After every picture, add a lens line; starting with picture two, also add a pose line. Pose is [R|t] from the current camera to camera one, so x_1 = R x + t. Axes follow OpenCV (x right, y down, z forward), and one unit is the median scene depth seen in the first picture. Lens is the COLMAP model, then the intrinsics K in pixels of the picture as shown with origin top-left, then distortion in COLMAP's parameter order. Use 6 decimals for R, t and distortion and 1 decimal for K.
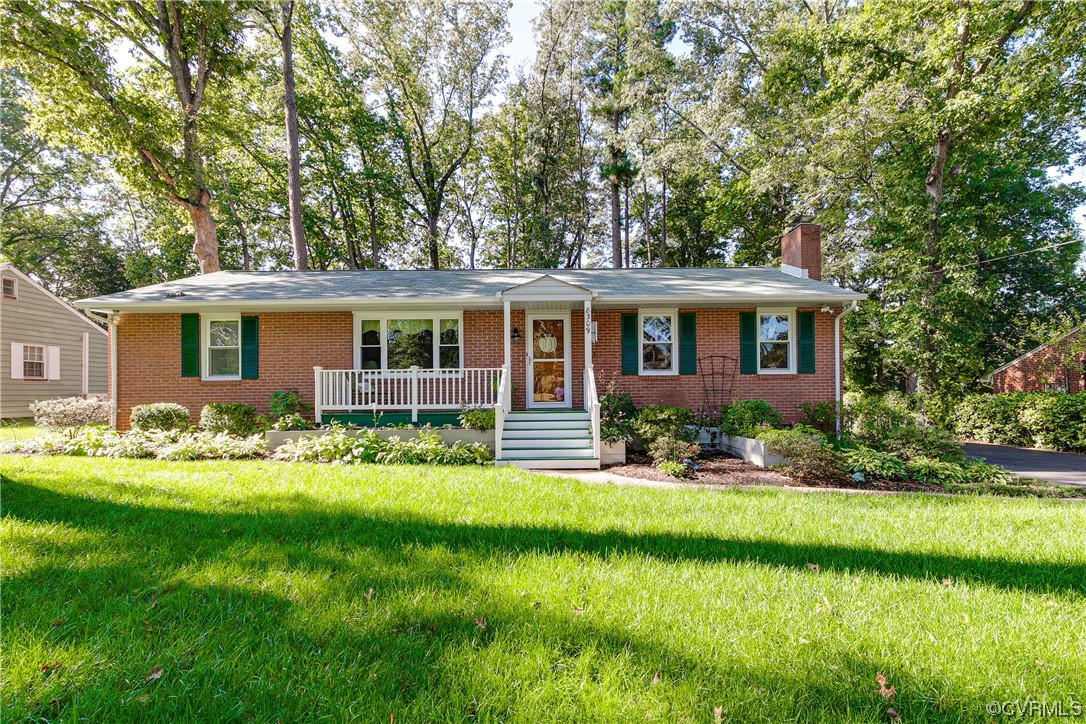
lens RADIAL K [[503.6, 0, 558.1], [0, 503.6, 377.1], [0, 0, 1]] dist [-0.000638, -0.001282]
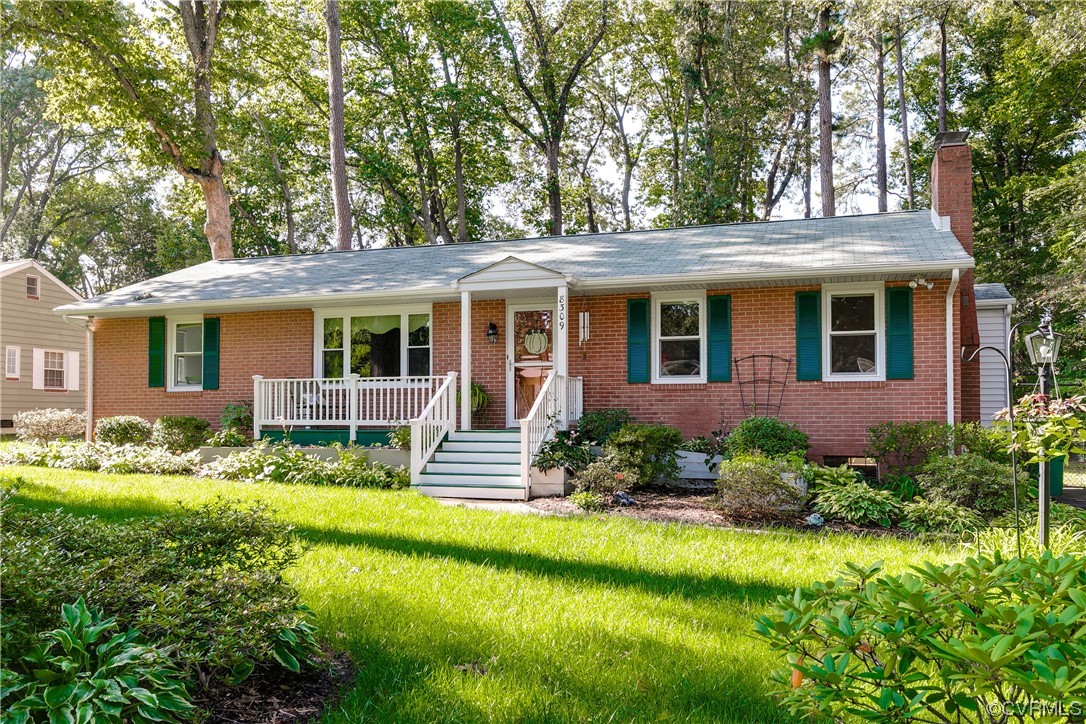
lens RADIAL K [[859.1, 0, 545.0], [0, 859.1, 367.8], [0, 0, 1]] dist [-0.018259, 0.007063]
pose [[0.945830, -0.009838, -0.324514, 0.417206], [0.003708, 0.999803, -0.019504, -0.002925], [0.324642, 0.017245, 0.945680, -0.220016]]
